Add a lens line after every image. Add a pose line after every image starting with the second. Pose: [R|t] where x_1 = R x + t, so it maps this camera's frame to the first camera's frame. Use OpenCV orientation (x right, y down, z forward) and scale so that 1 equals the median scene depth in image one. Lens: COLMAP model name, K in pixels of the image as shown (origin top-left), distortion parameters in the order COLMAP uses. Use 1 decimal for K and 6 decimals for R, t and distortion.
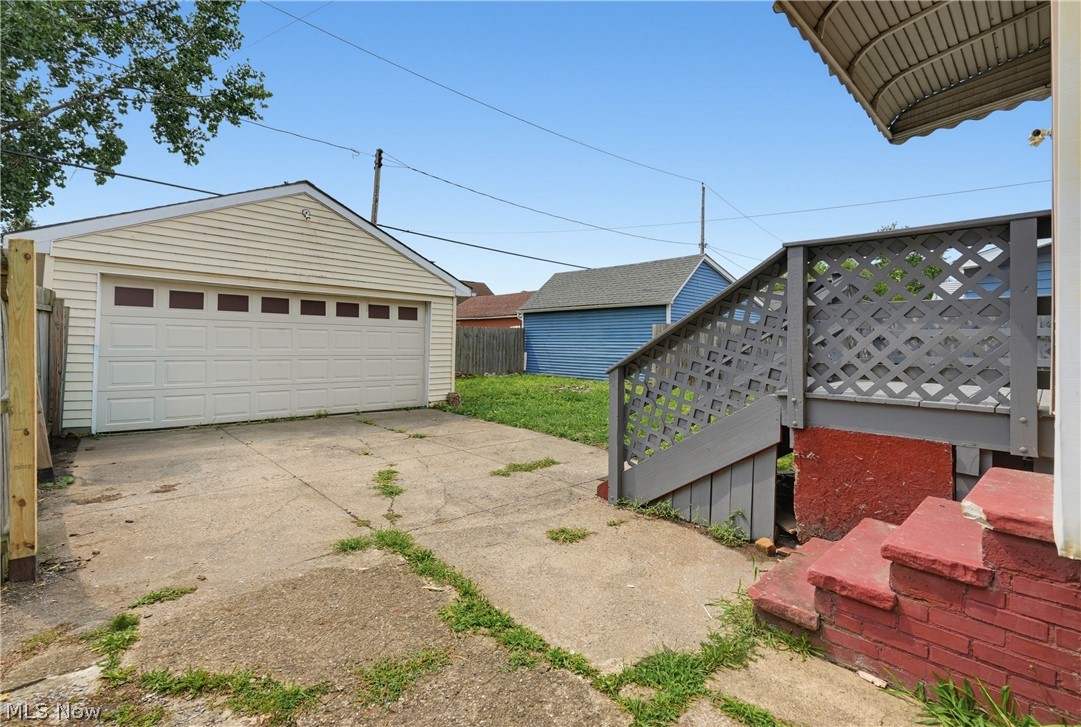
lens RADIAL K [[495.7, 0, 548.3], [0, 495.7, 360.8], [0, 0, 1]] dist [-0.002354, -0.000149]
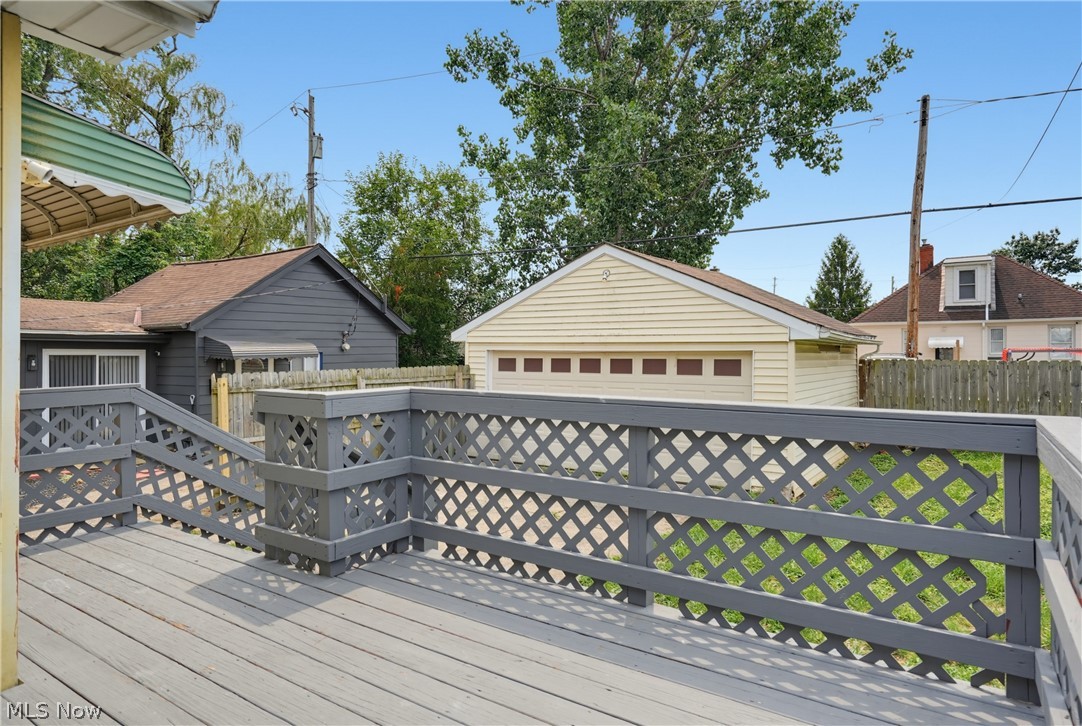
lens RADIAL K [[634.8, 0, 541.0], [0, 634.8, 363.0], [0, 0, 1]] dist [0.003039, 0.000348]
pose [[0.208942, 0.011752, -0.977857, 0.611899], [-0.019474, 0.999780, 0.007854, -0.102617], [0.977734, 0.017402, 0.209125, 0.498595]]
